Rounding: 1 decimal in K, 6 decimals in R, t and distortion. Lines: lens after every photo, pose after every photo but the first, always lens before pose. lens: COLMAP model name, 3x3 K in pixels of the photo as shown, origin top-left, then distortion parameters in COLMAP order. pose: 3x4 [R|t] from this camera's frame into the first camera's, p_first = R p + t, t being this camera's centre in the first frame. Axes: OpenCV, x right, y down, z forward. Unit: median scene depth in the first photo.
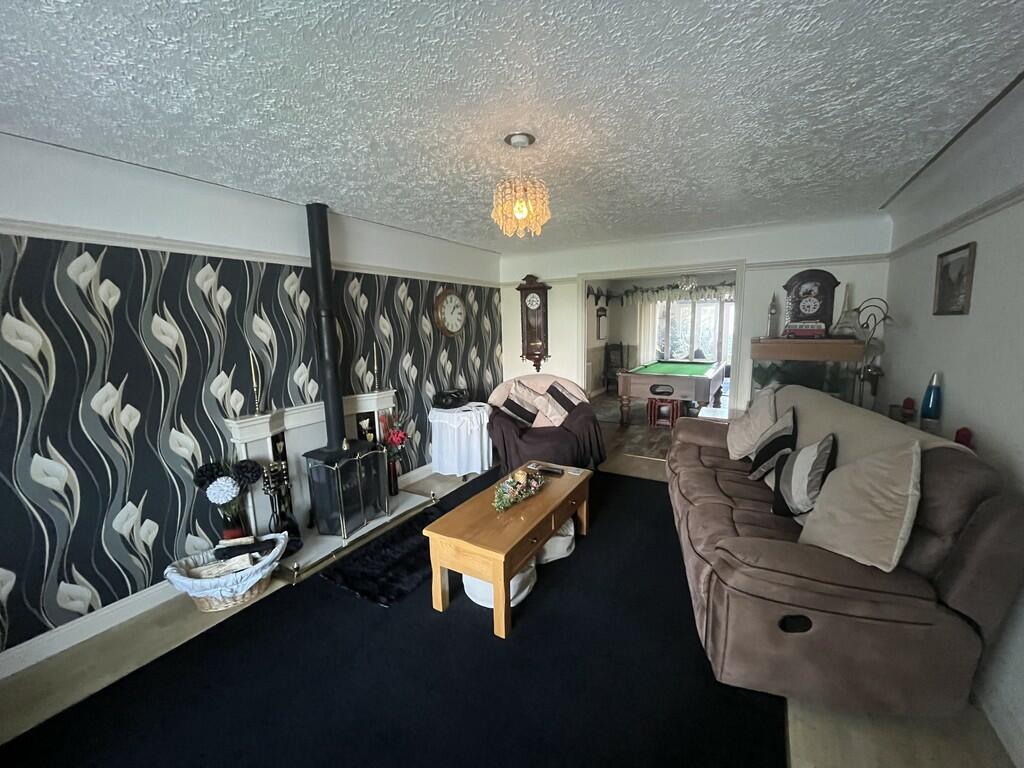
lens RADIAL K [[411.0, 0, 511.0], [0, 411.0, 381.6], [0, 0, 1]] dist [-0.007913, 0.000212]
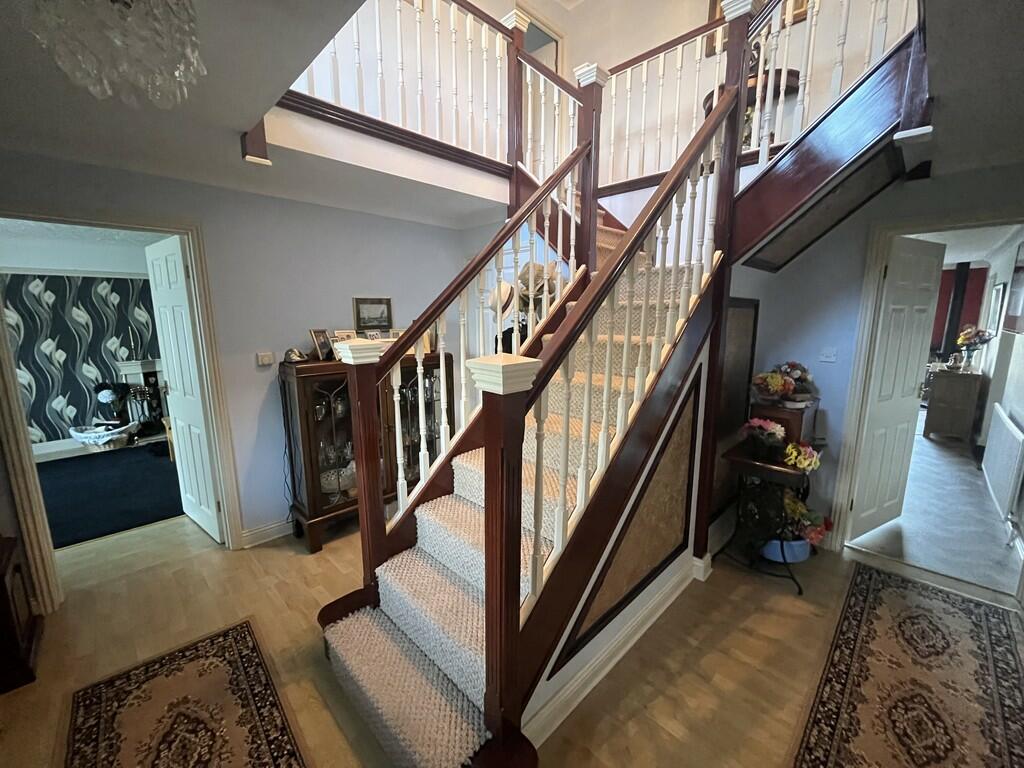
lens RADIAL K [[411.0, 0, 515.0], [0, 411.0, 379.5], [0, 0, 1]] dist [-0.007913, 0.000212]
pose [[0.968321, 0.062003, -0.241889, 1.787882], [-0.056317, 0.997951, 0.030358, 0.014091], [0.243276, -0.015774, 0.969829, -0.458445]]
